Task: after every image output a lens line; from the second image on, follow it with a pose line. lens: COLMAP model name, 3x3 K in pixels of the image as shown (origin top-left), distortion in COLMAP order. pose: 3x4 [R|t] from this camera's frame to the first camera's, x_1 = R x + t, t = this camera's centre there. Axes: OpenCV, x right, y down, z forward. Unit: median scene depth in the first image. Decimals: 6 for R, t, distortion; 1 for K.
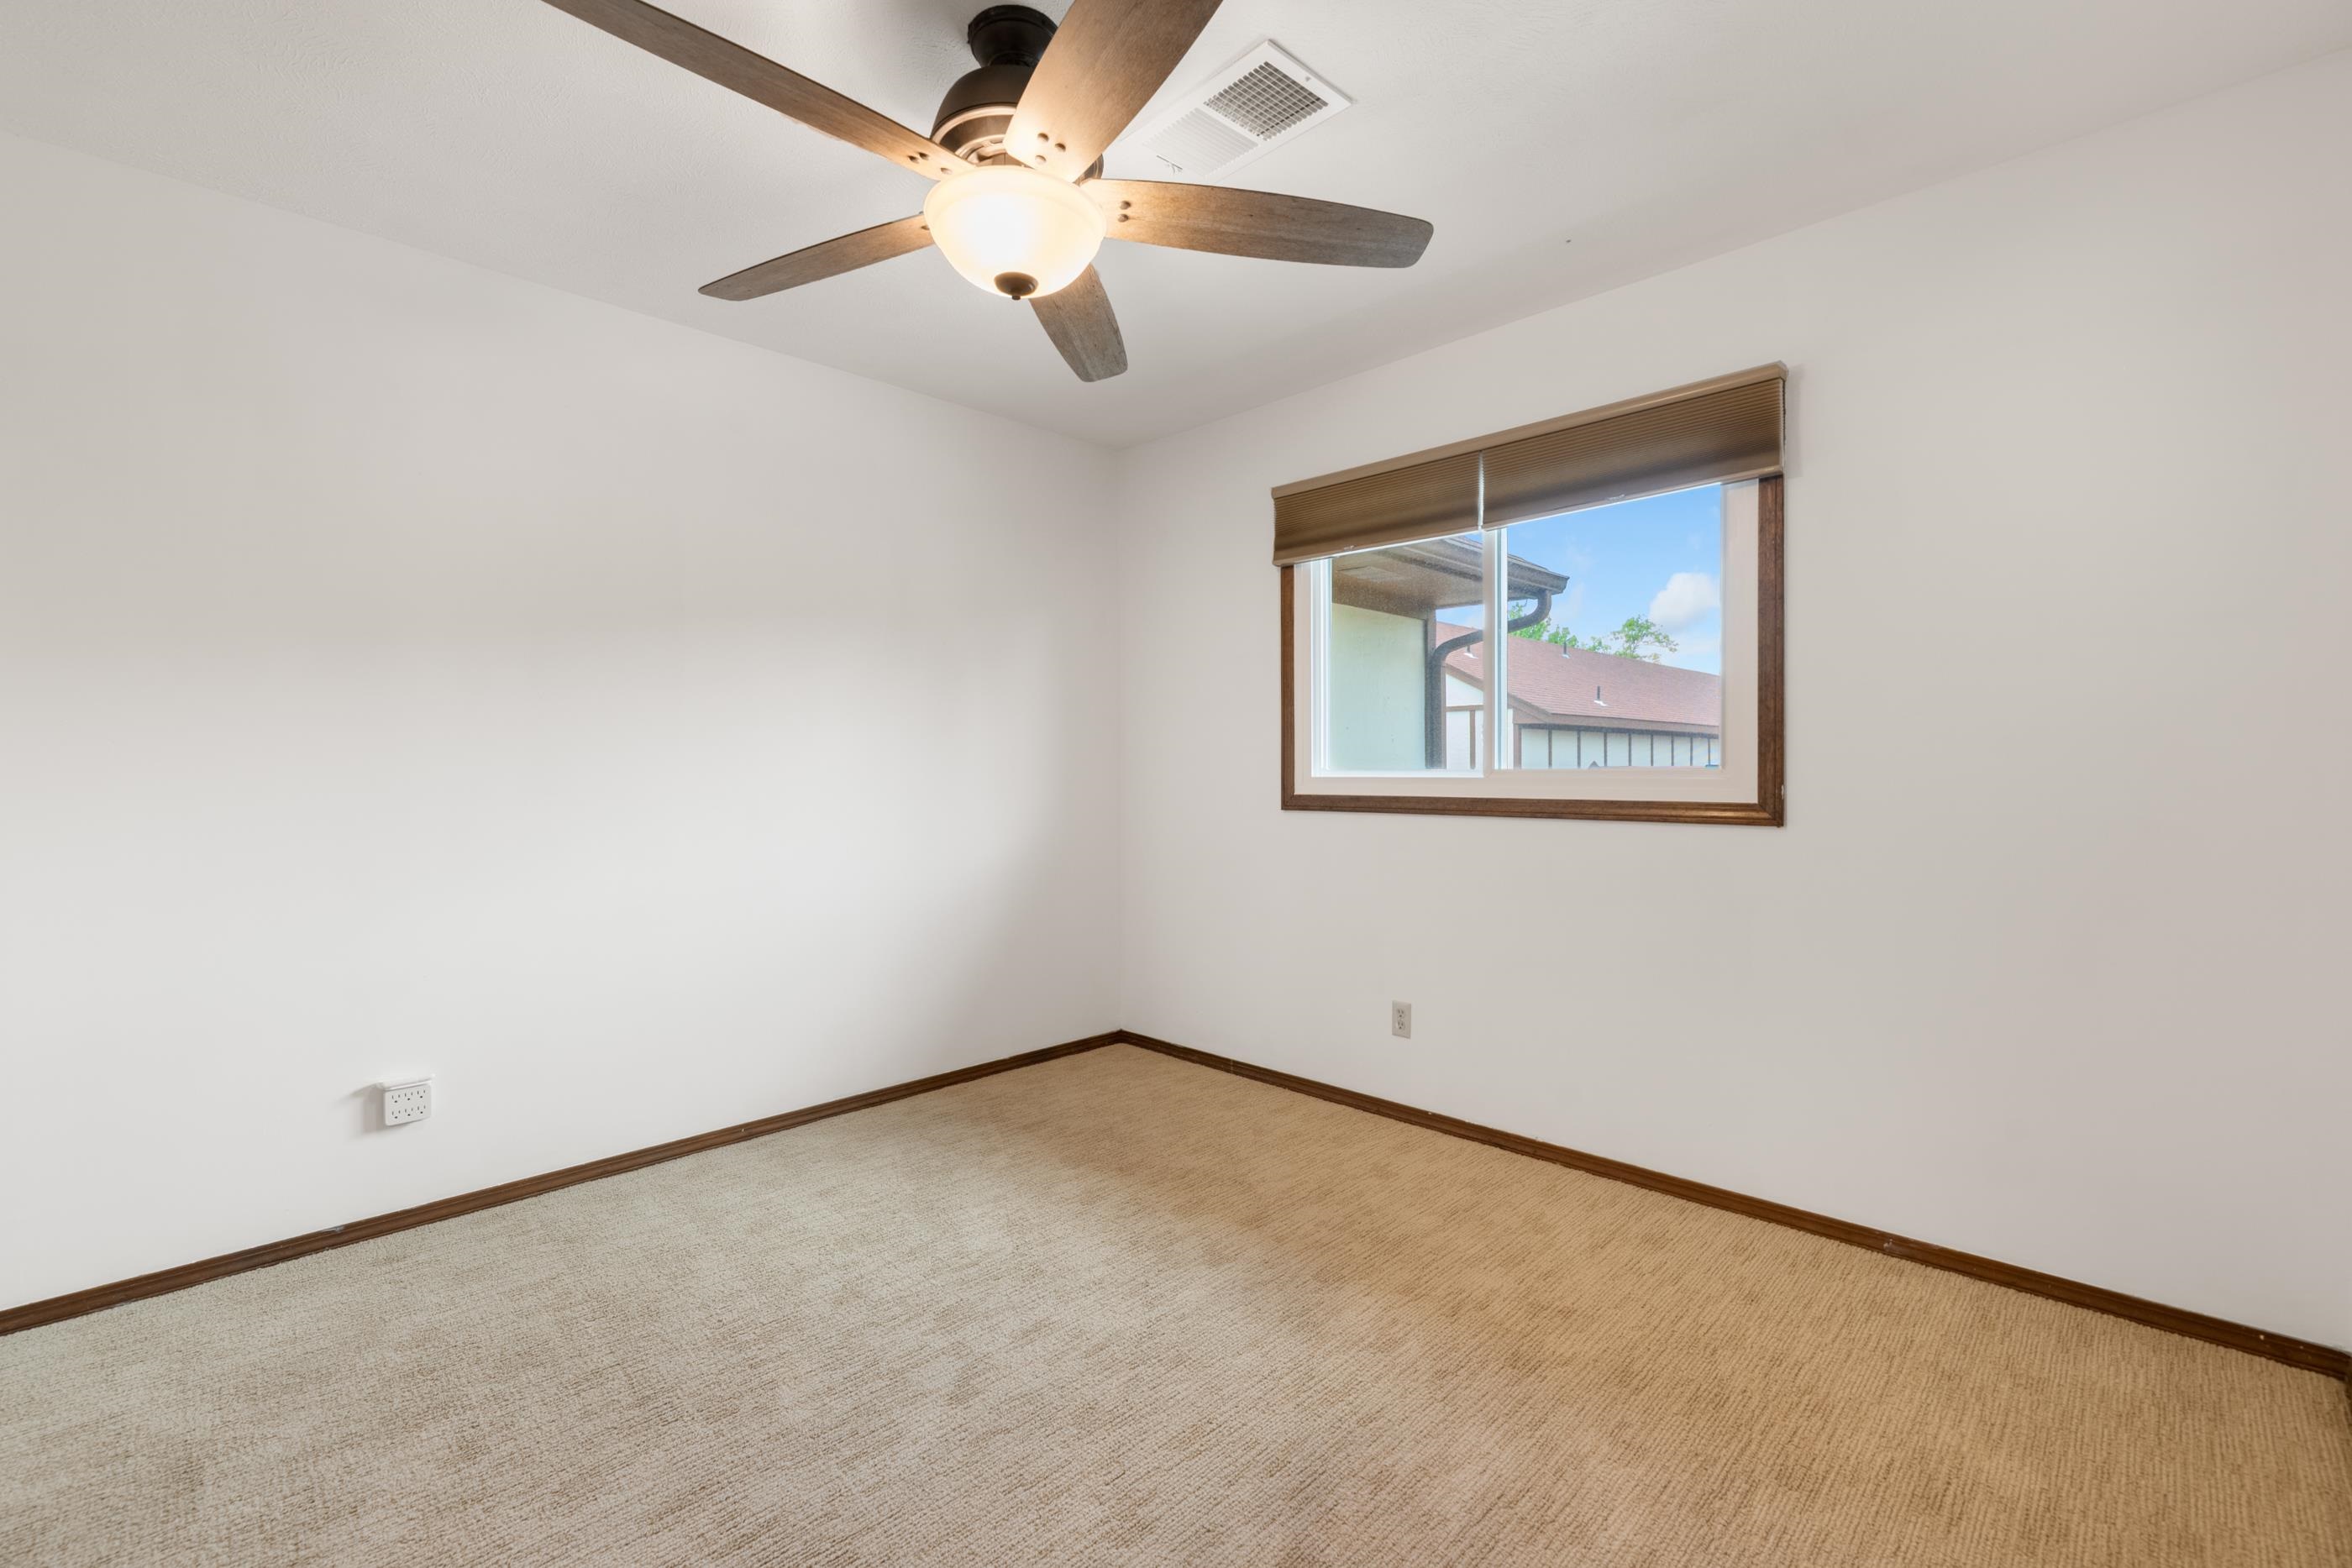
lens RADIAL K [[1031.2, 0, 1166.9], [0, 1031.2, 778.1], [0, 0, 1]] dist [-0.001163, -0.002264]
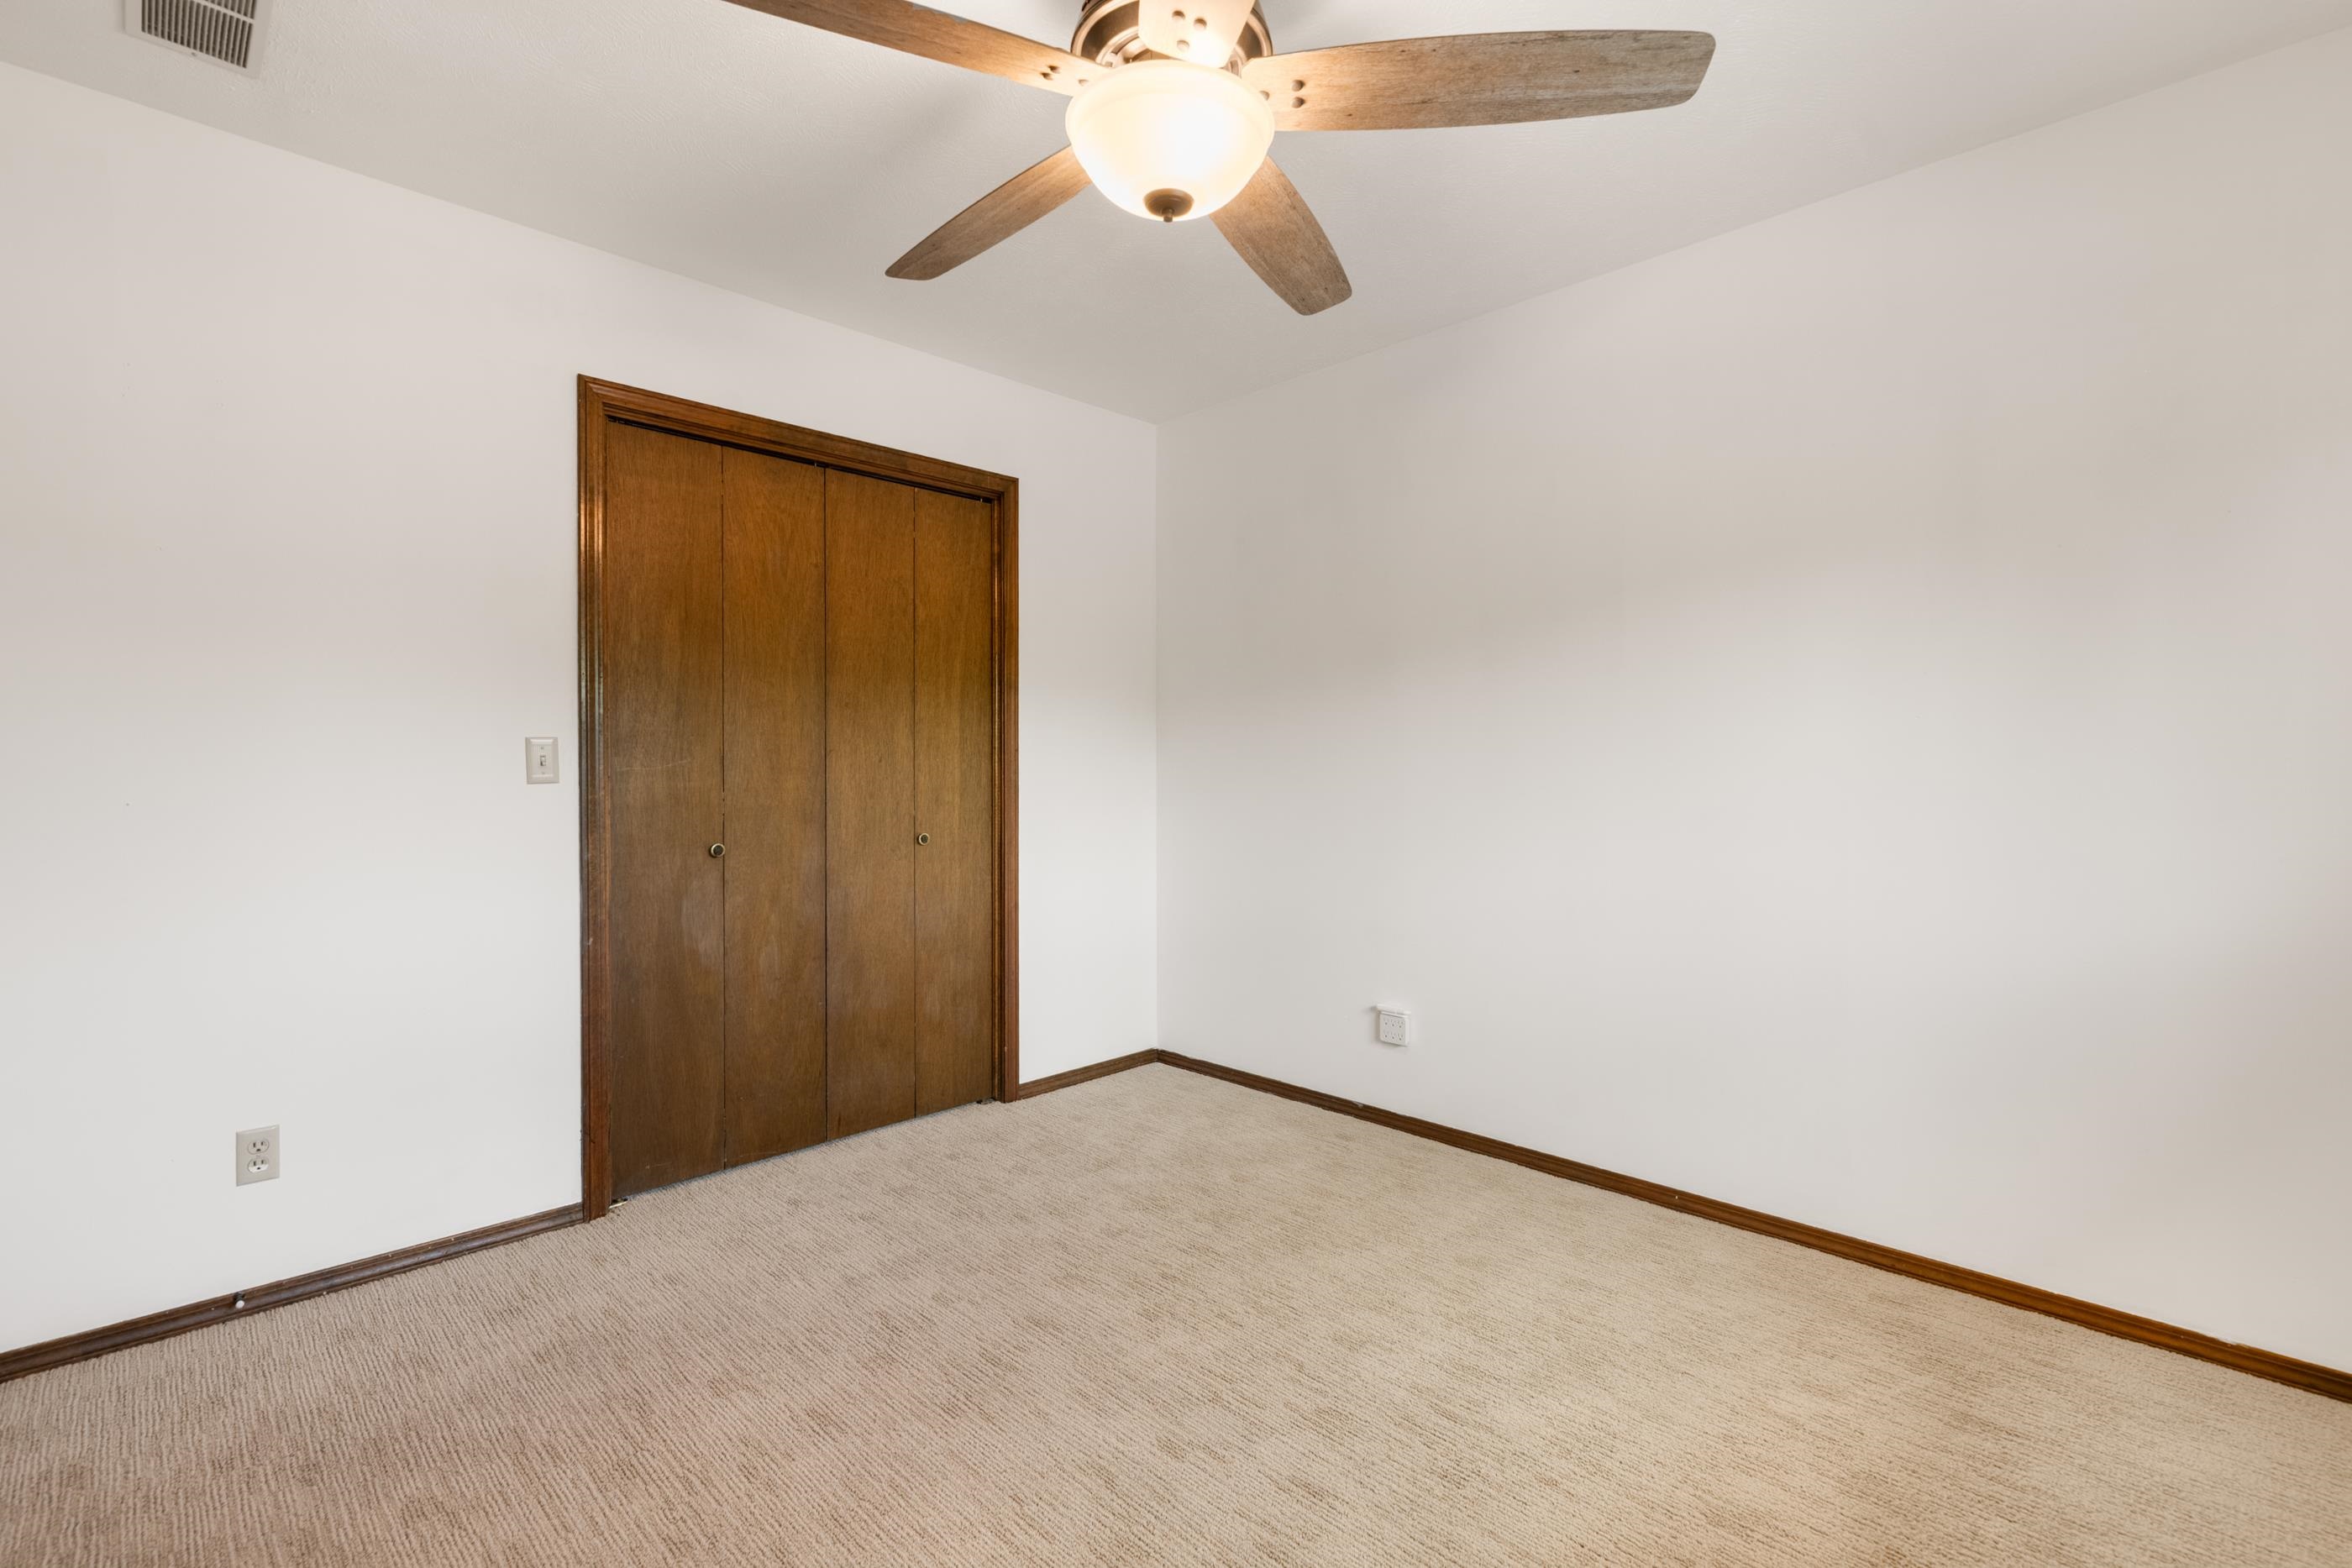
lens RADIAL K [[1031.2, 0, 1167.0], [0, 1031.2, 772.7], [0, 0, 1]] dist [-0.001163, -0.002264]
pose [[-0.010657, 0.011388, -0.999878, 0.587085], [-0.009661, 0.999887, 0.011491, -0.010859], [0.999897, 0.009782, -0.010546, 0.820650]]
